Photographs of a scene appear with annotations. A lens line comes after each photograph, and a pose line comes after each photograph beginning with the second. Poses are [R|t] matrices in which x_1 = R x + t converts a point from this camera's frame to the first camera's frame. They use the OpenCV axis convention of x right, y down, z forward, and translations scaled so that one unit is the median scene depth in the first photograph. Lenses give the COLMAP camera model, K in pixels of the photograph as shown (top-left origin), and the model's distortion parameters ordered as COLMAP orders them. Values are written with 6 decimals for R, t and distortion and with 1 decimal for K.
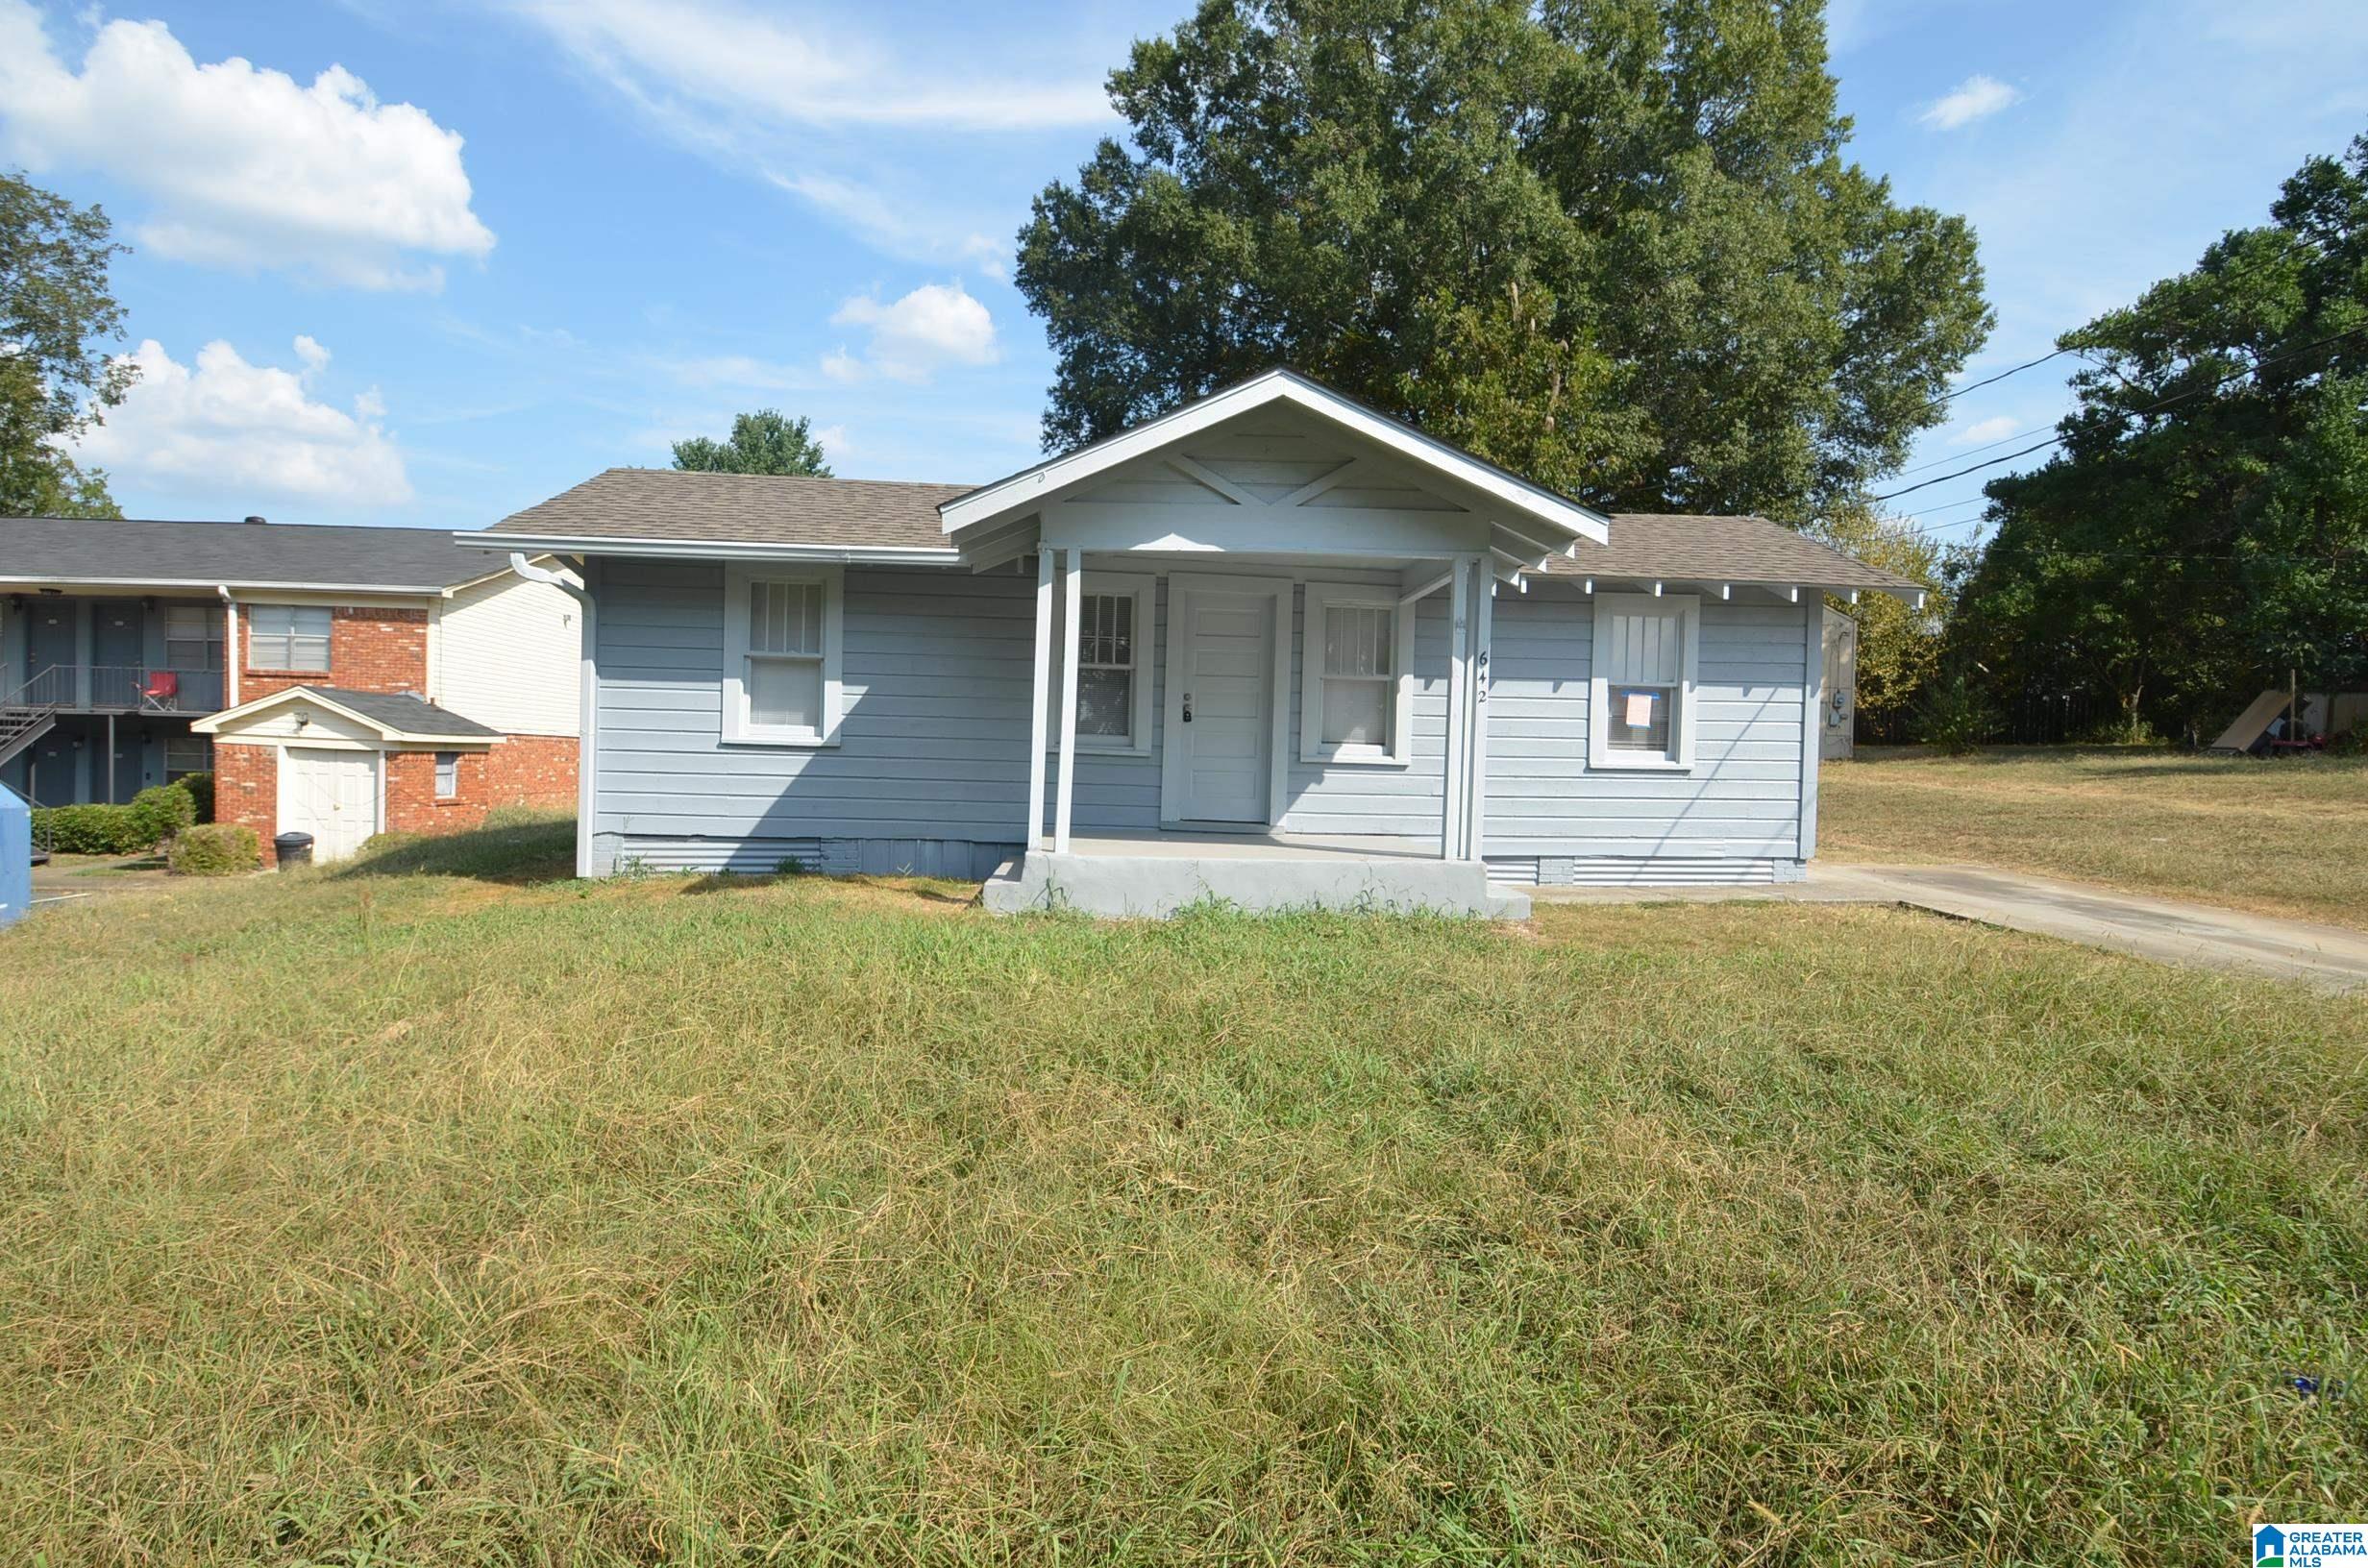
lens RADIAL K [[1241.9, 0, 1196.2], [0, 1241.9, 790.2], [0, 0, 1]] dist [-0.001130, -0.024620]
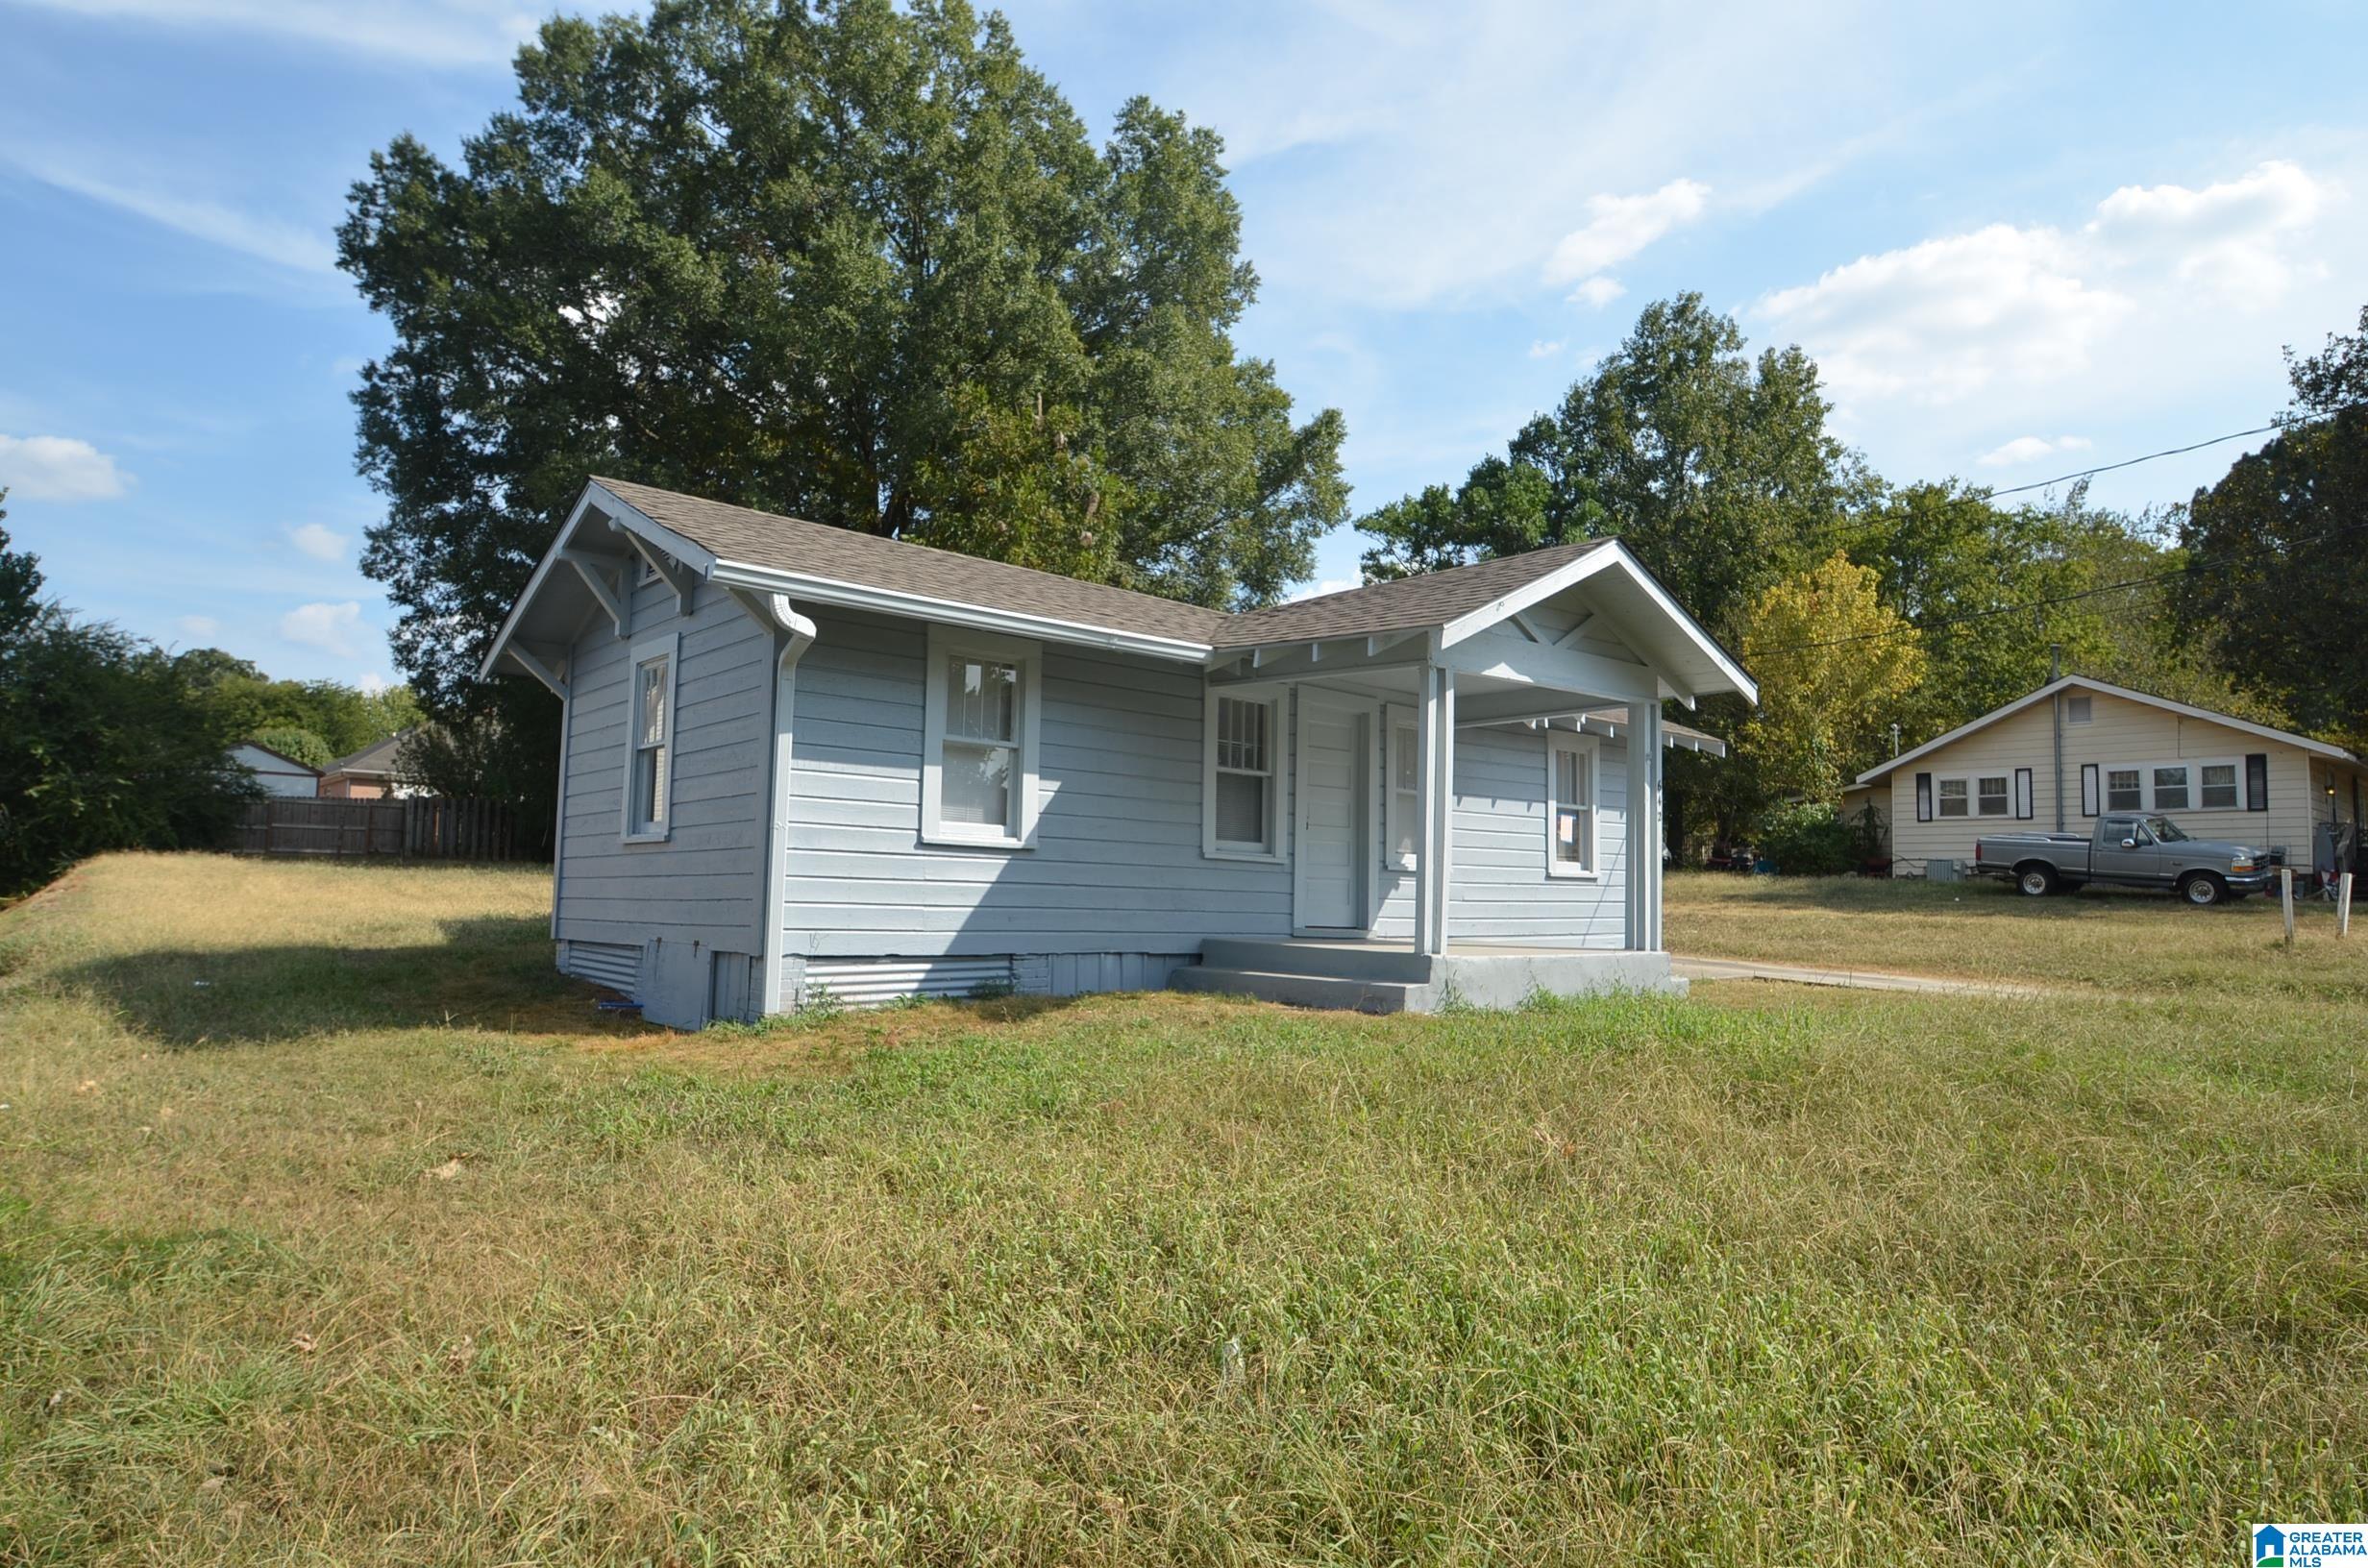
lens RADIAL K [[1372.1, 0, 1184.0], [0, 1372.1, 784.0], [0, 0, 1]] dist [-0.048496, 0.000163]
pose [[0.808929, 0.042792, 0.586346, -0.746506], [0.008037, 0.996449, -0.083811, 0.001252], [-0.587851, 0.072510, 0.805713, 0.148267]]
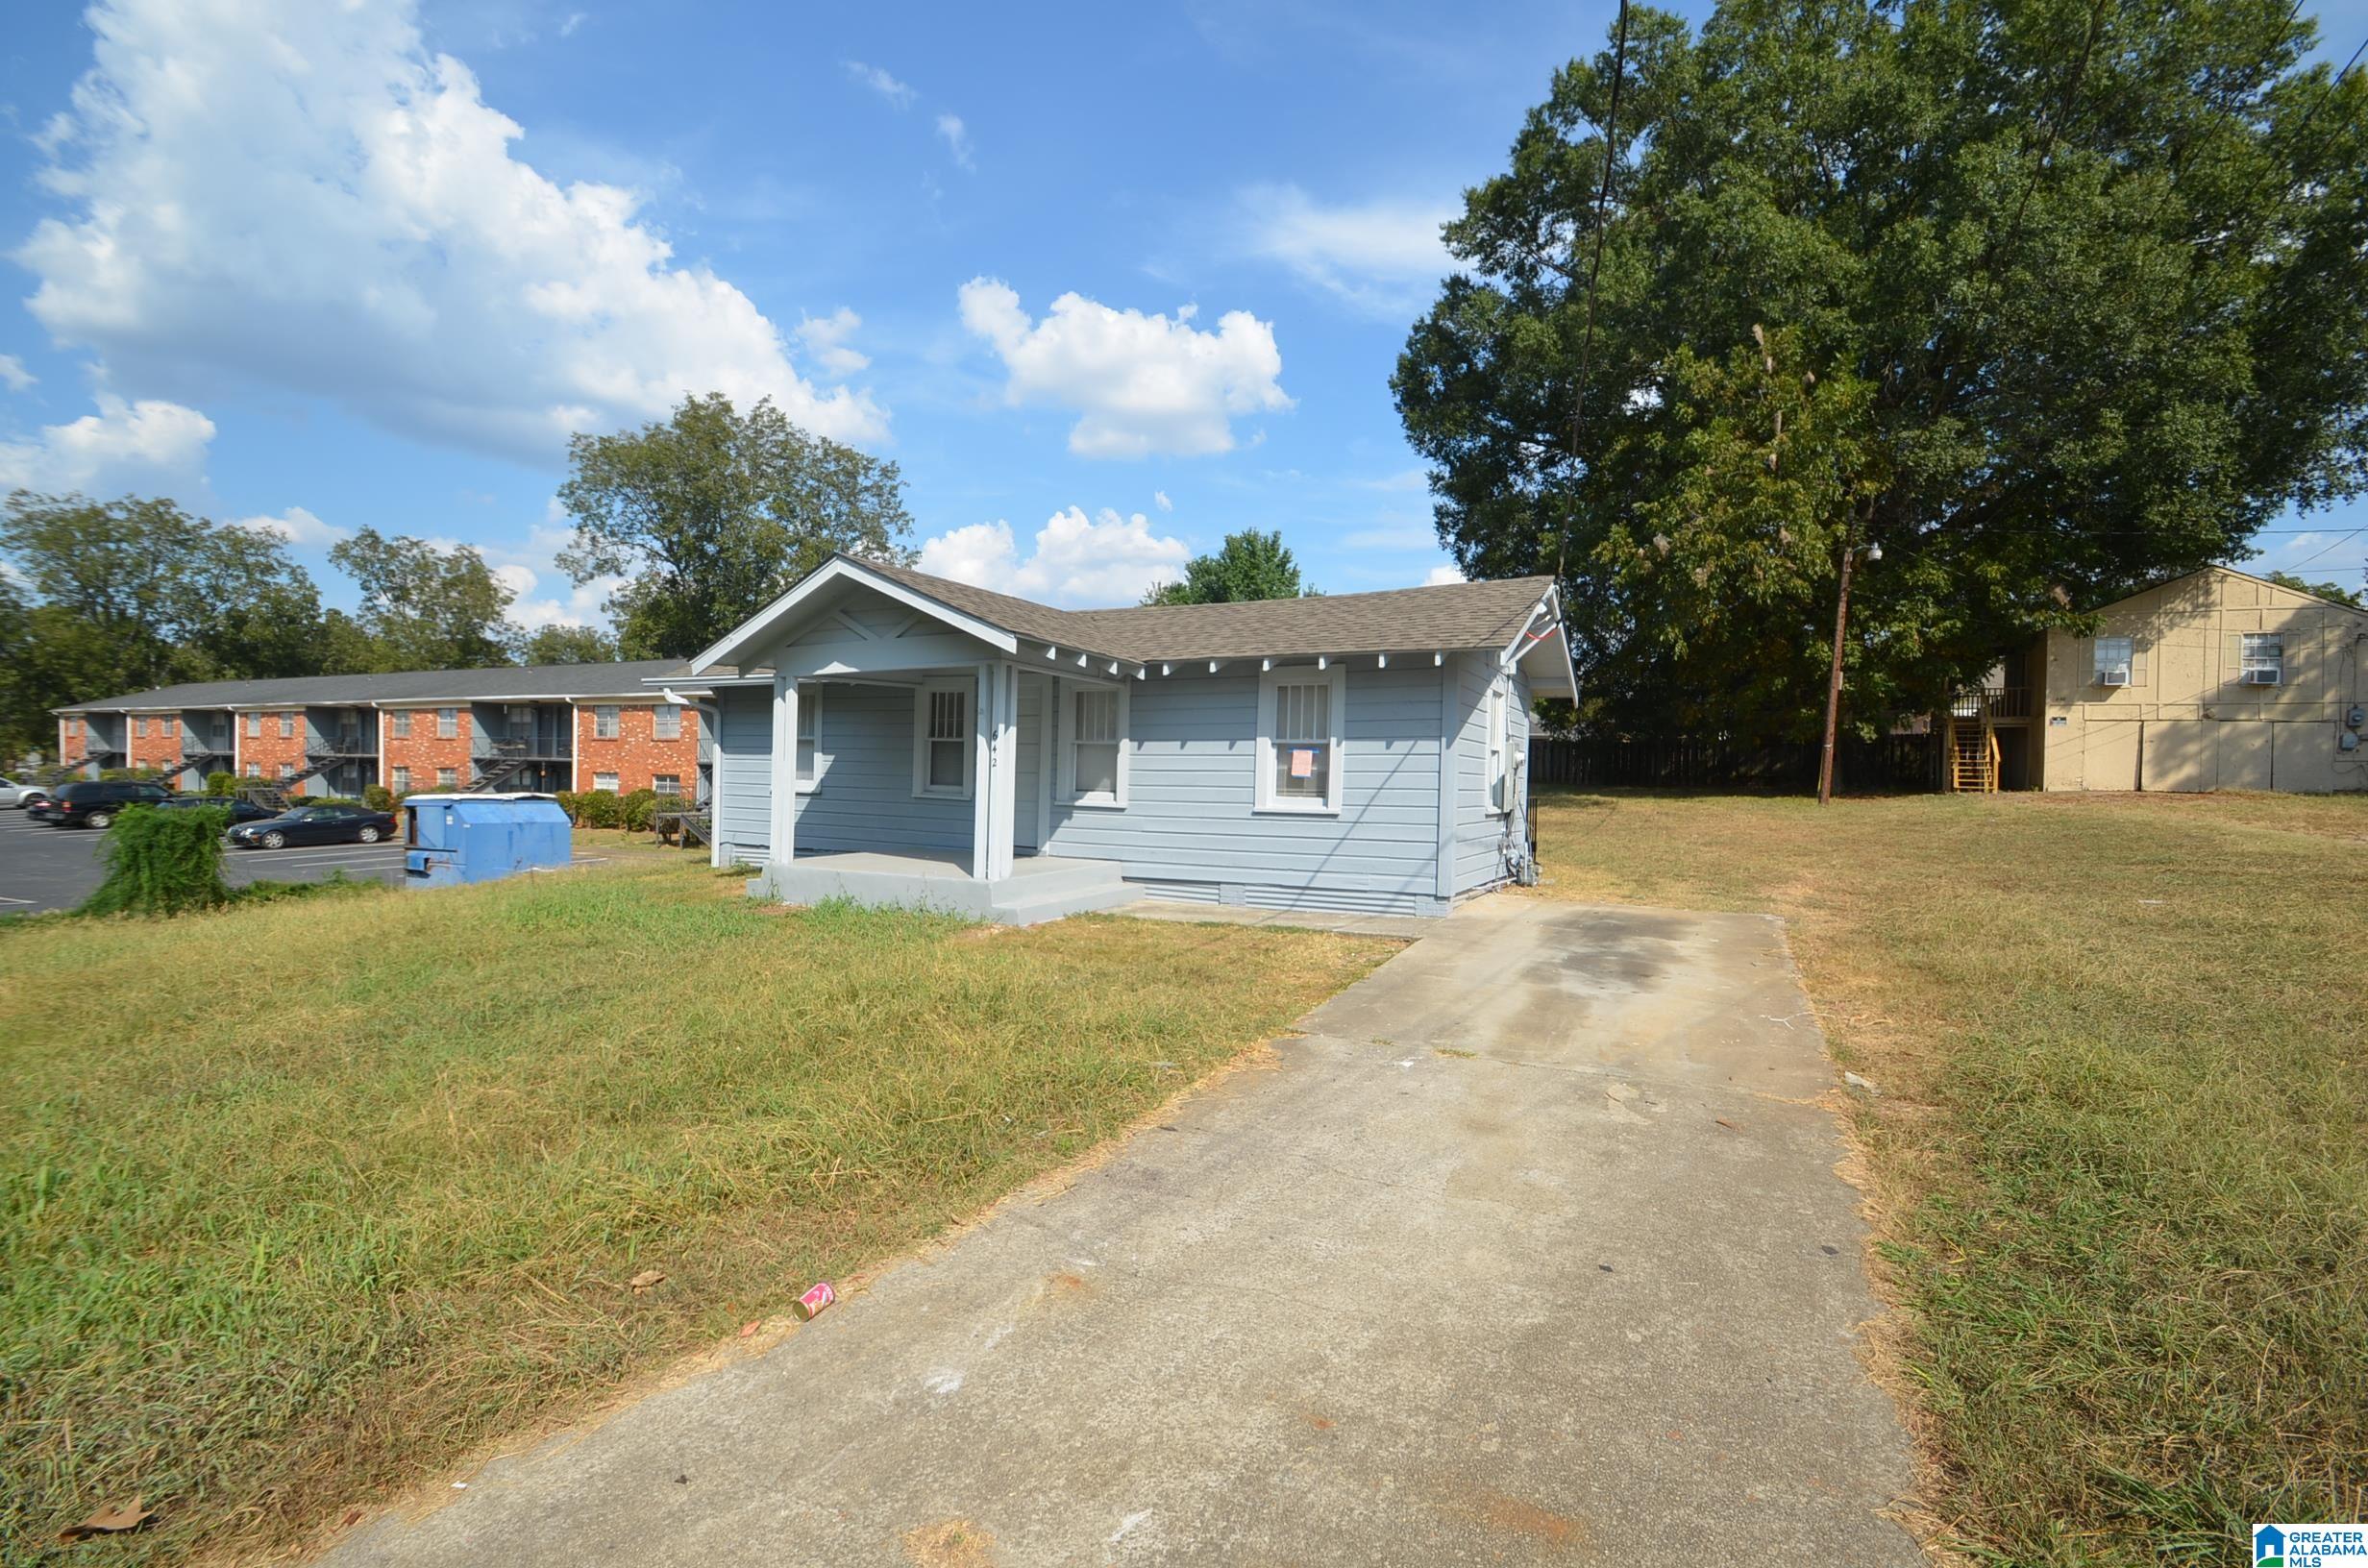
lens RADIAL K [[998.8, 0, 1184.0], [0, 998.8, 784.0], [0, 0, 1]] dist [0.001128, -0.010218]
pose [[0.846333, -0.001491, -0.532653, 0.793063], [-0.007635, 0.999859, -0.014929, -0.030028], [0.532600, 0.016702, 0.846202, 0.133463]]
